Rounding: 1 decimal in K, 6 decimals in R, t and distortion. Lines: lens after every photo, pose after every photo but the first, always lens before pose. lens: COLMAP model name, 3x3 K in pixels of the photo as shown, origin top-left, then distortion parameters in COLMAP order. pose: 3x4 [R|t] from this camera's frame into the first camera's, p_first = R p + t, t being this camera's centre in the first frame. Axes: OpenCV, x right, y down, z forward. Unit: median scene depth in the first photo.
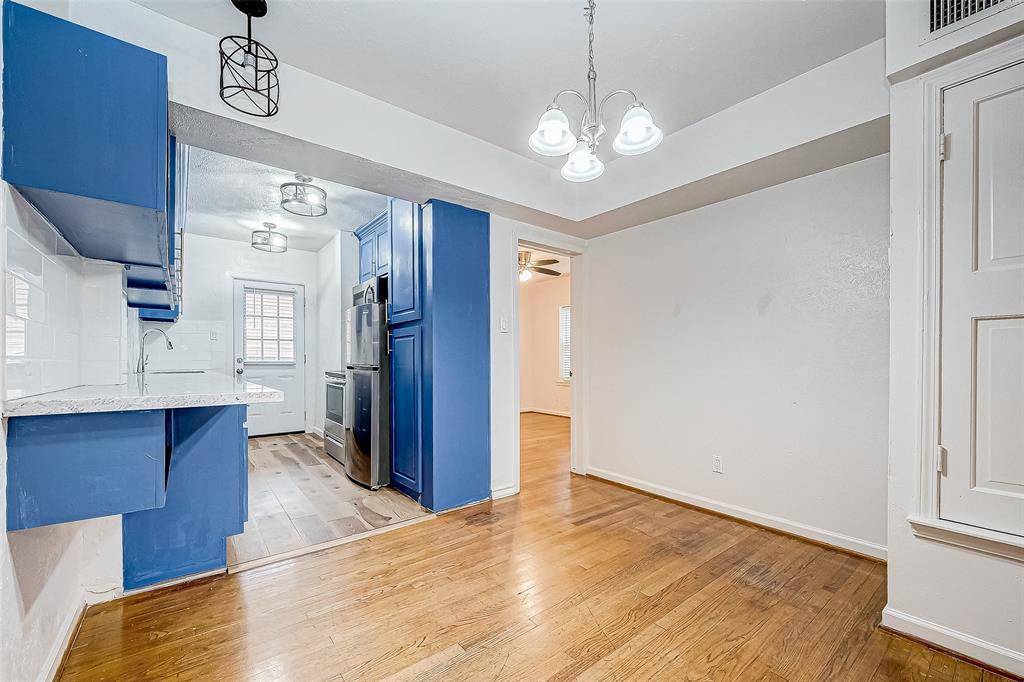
lens RADIAL K [[409.8, 0, 526.9], [0, 409.8, 366.4], [0, 0, 1]] dist [-0.000523, -0.000068]
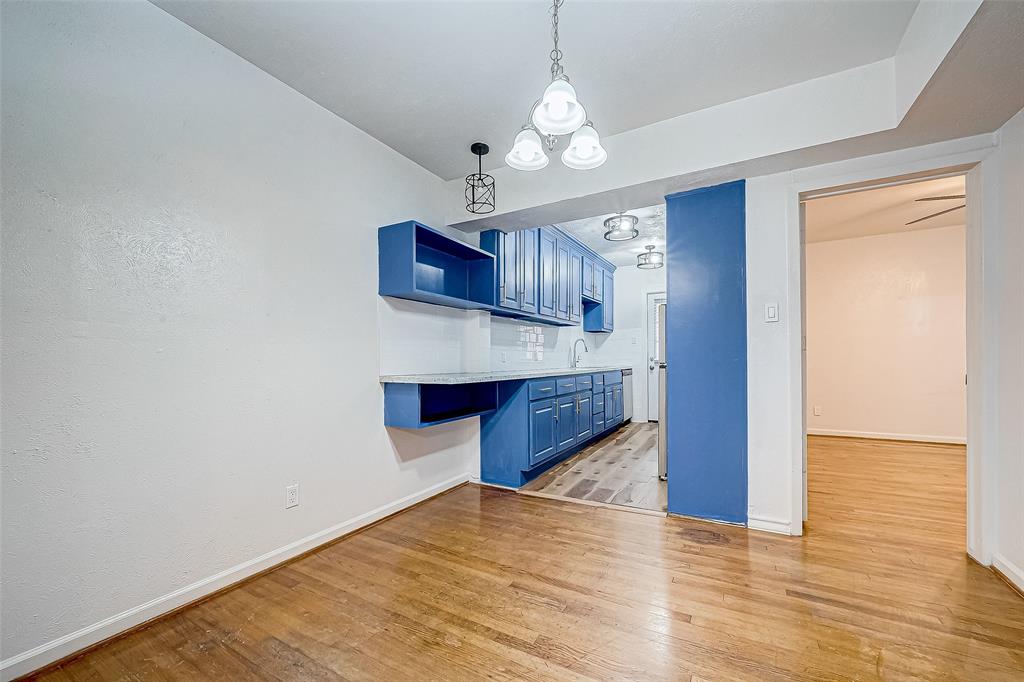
lens RADIAL K [[412.0, 0, 513.3], [0, 412.0, 365.7], [0, 0, 1]] dist [-0.001284, -0.000390]
pose [[0.359519, 0.008623, -0.933098, 0.392387], [-0.004529, 0.999962, 0.007496, -0.002427], [0.933127, 0.001531, 0.359544, 0.202714]]
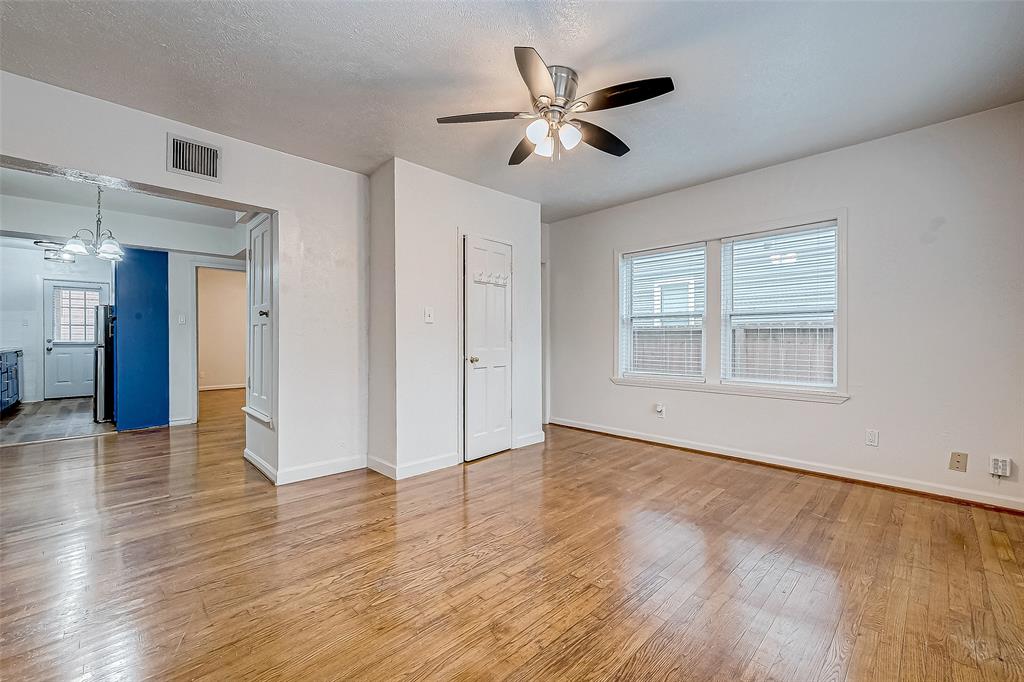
lens RADIAL K [[415.4, 0, 505.9], [0, 415.4, 341.1], [0, 0, 1]] dist [-0.002324, -0.000316]
pose [[0.997189, -0.002202, 0.074894, 0.863567], [0.002827, 0.999962, -0.008245, 0.001552], [-0.074873, 0.008434, 0.997157, -0.576742]]
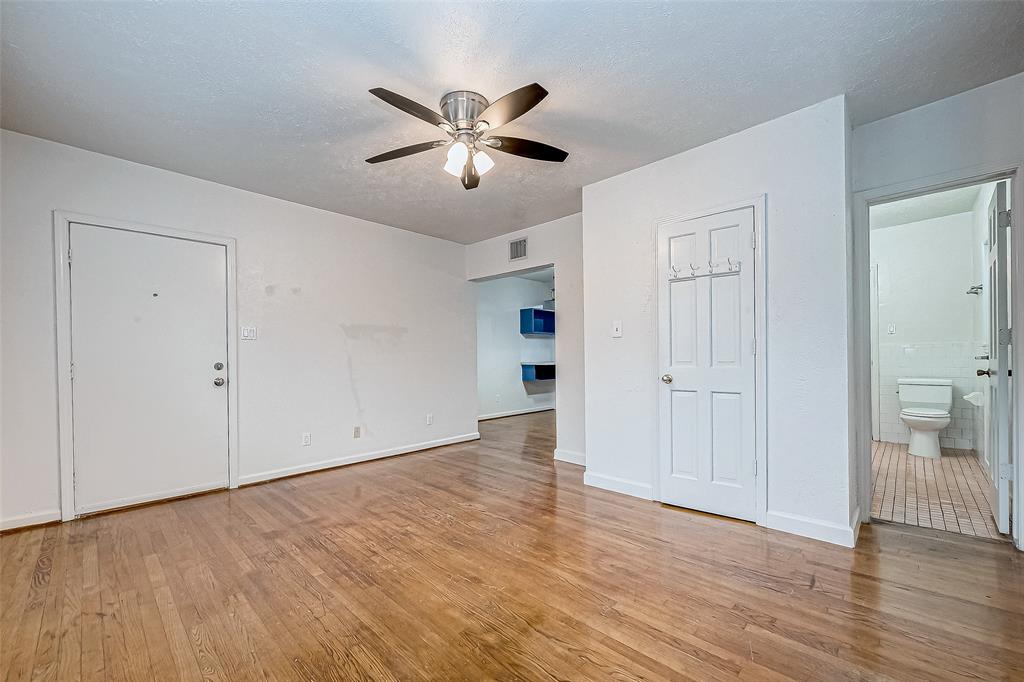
lens RADIAL K [[417.1, 0, 502.6], [0, 417.1, 357.6], [0, 0, 1]] dist [-0.000425, -0.000081]
pose [[0.096210, 0.001889, -0.995359, 1.561515], [0.002534, 0.999994, 0.002142, -0.005544], [0.995358, -0.002729, 0.096205, -0.022678]]
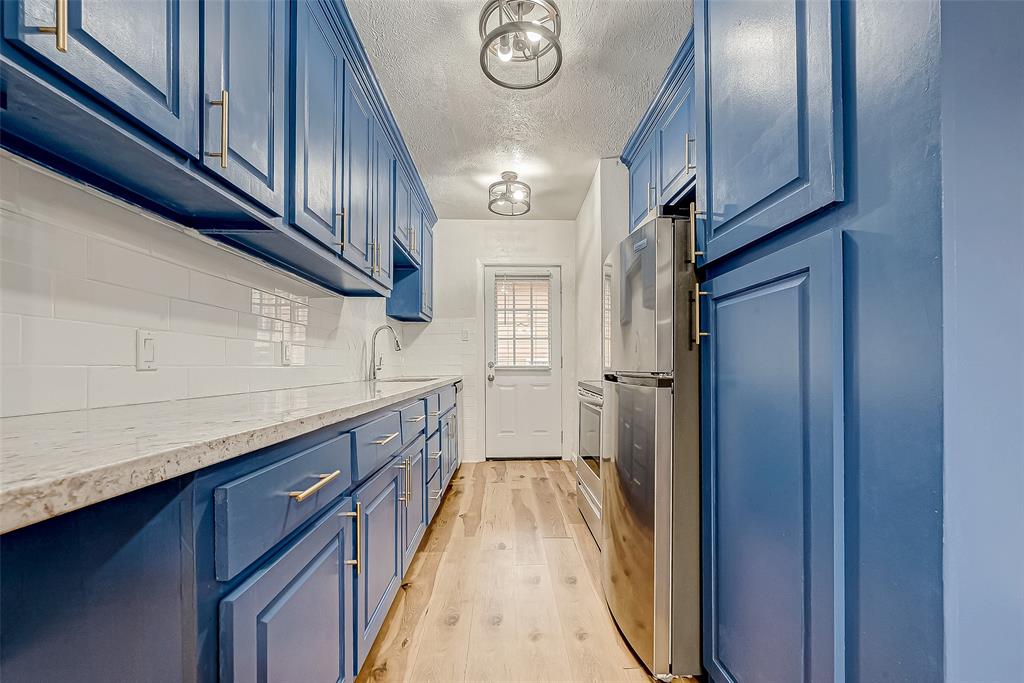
lens RADIAL K [[412.0, 0, 513.3], [0, 412.0, 366.2], [0, 0, 1]] dist [-0.001284, -0.000390]
pose [[0.783422, -0.004980, -0.621470, -0.190885], [-0.001907, 0.999944, -0.010417, -0.004332], [0.621487, 0.009346, 0.783368, 0.480960]]
